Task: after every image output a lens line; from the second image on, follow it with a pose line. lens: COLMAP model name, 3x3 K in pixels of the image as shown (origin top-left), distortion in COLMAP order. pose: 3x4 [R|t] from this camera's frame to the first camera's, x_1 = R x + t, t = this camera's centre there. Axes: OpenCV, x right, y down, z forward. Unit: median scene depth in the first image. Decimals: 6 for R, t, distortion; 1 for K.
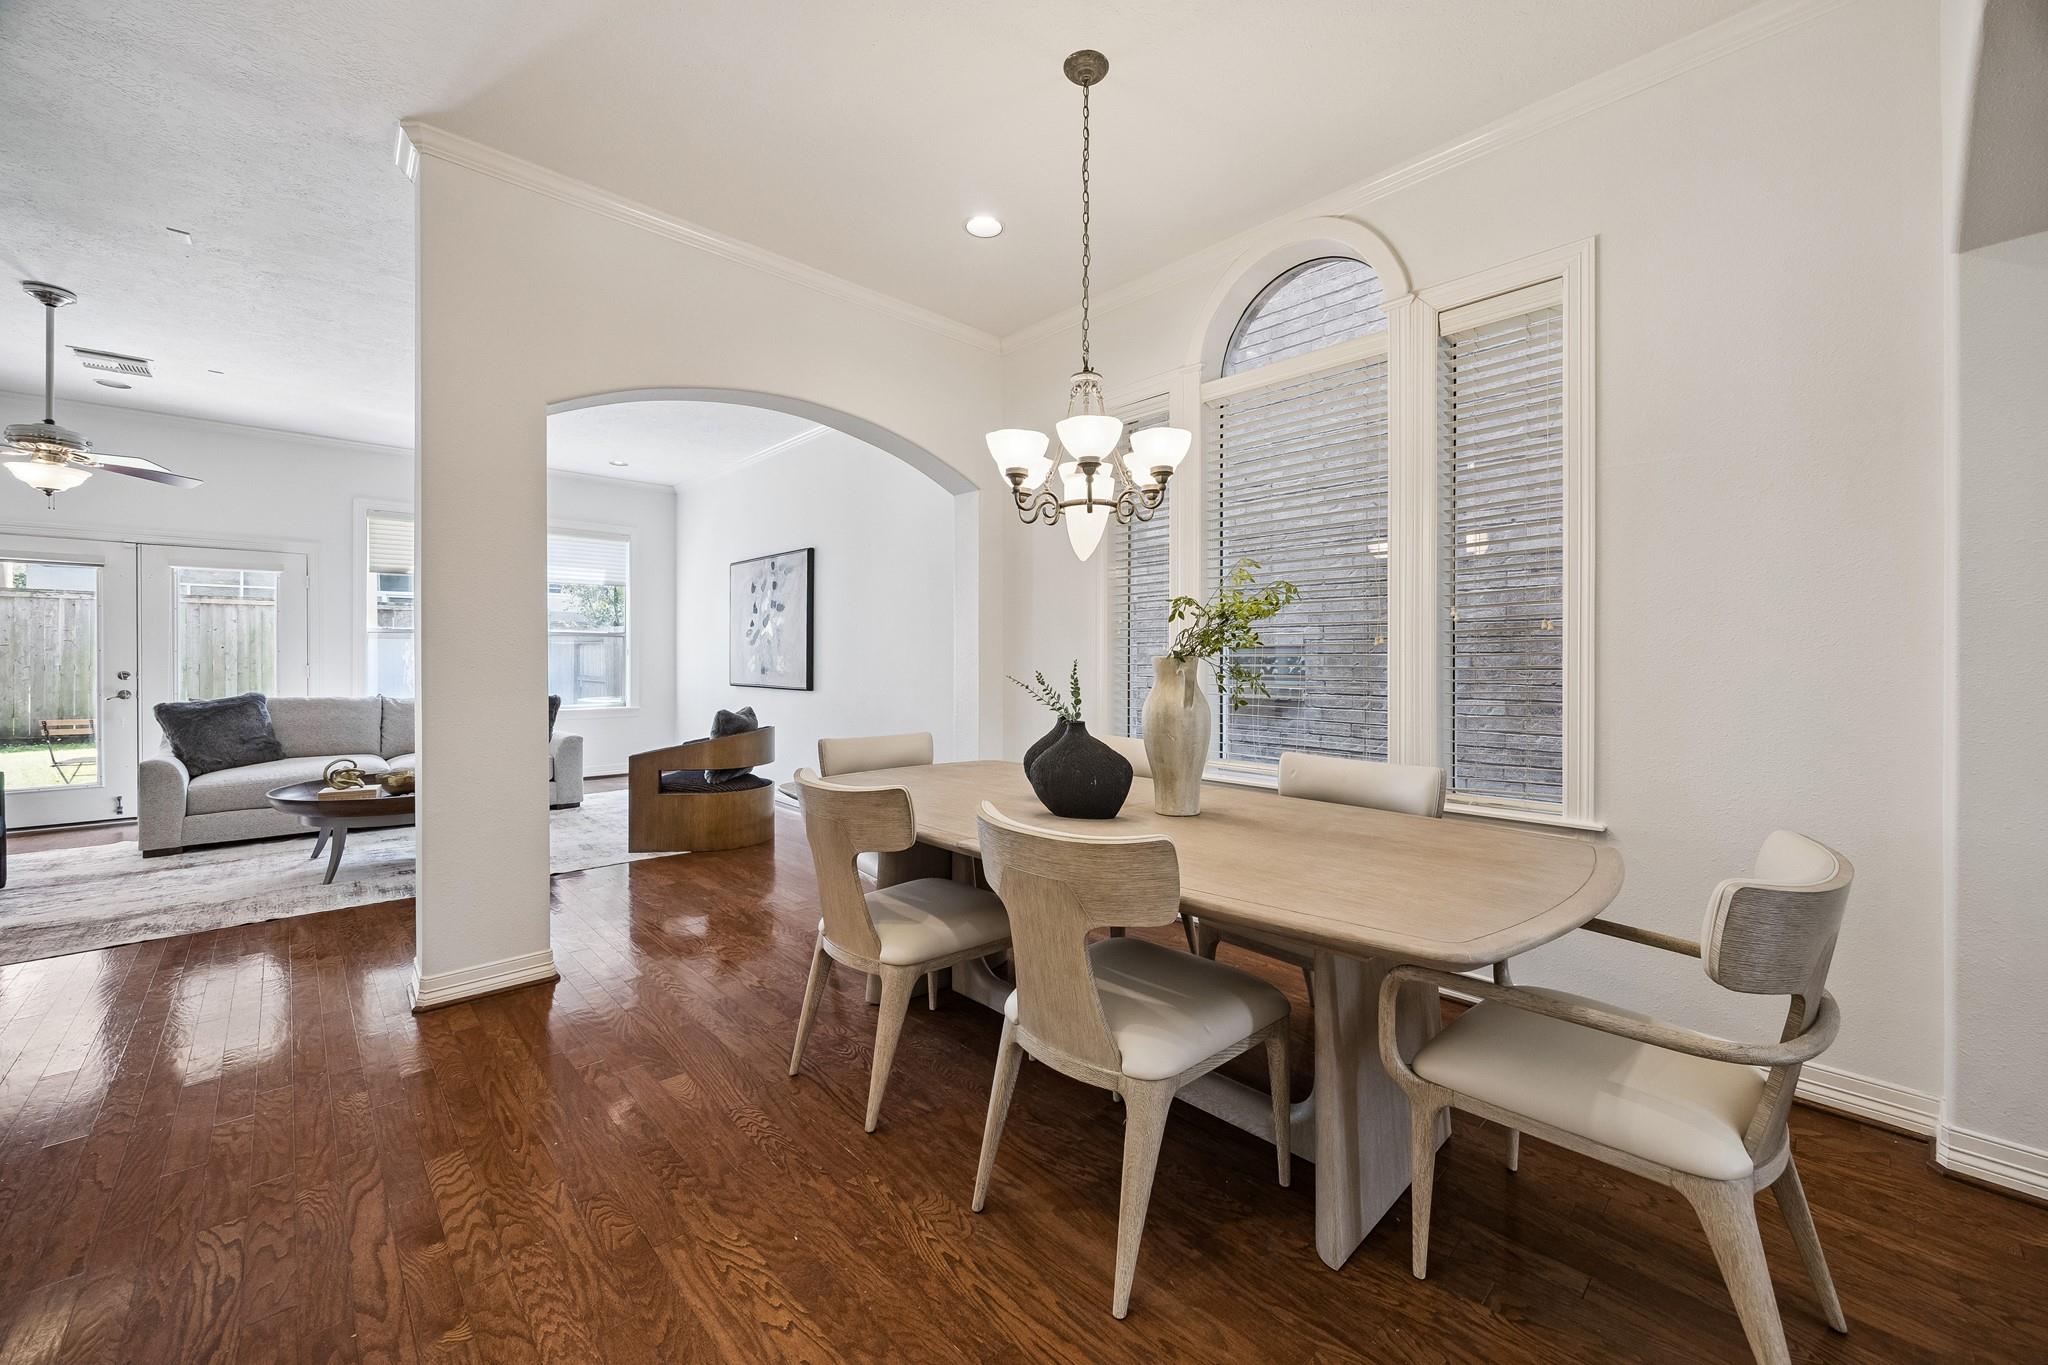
lens RADIAL K [[782.9, 0, 1024.5], [0, 782.9, 657.9], [0, 0, 1]] dist [-0.000355, -0.001082]
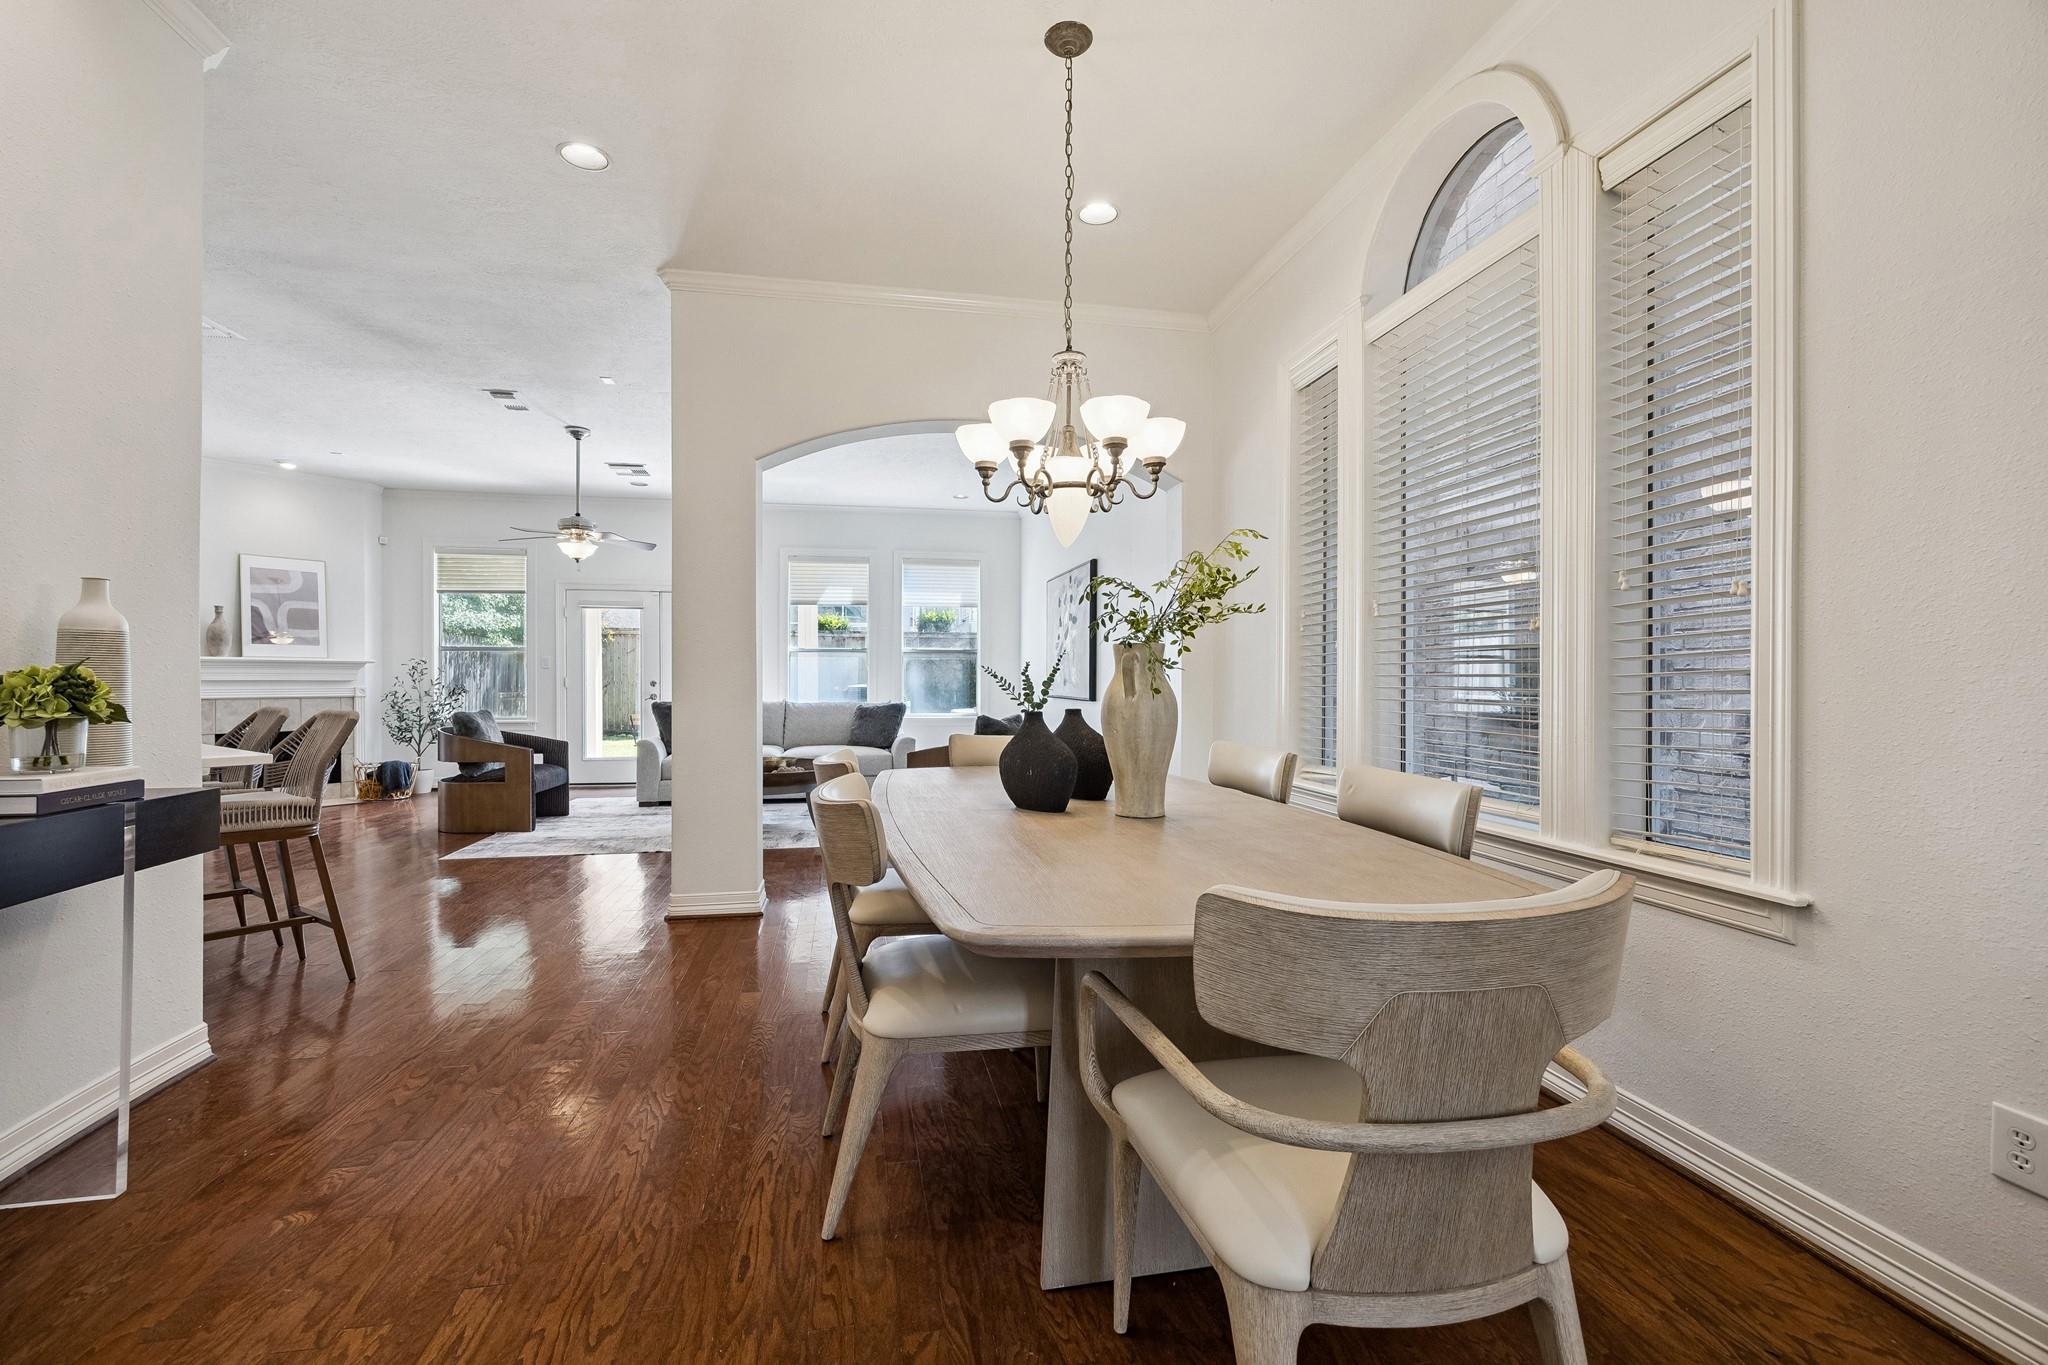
lens RADIAL K [[840.8, 0, 1025.9], [0, 840.8, 678.9], [0, 0, 1]] dist [-0.004621, -0.000026]
pose [[0.849992, -0.001955, -0.526793, 0.535802], [0.001048, 0.999997, -0.002020, 0.036787], [0.526795, 0.001164, 0.849991, 0.085193]]
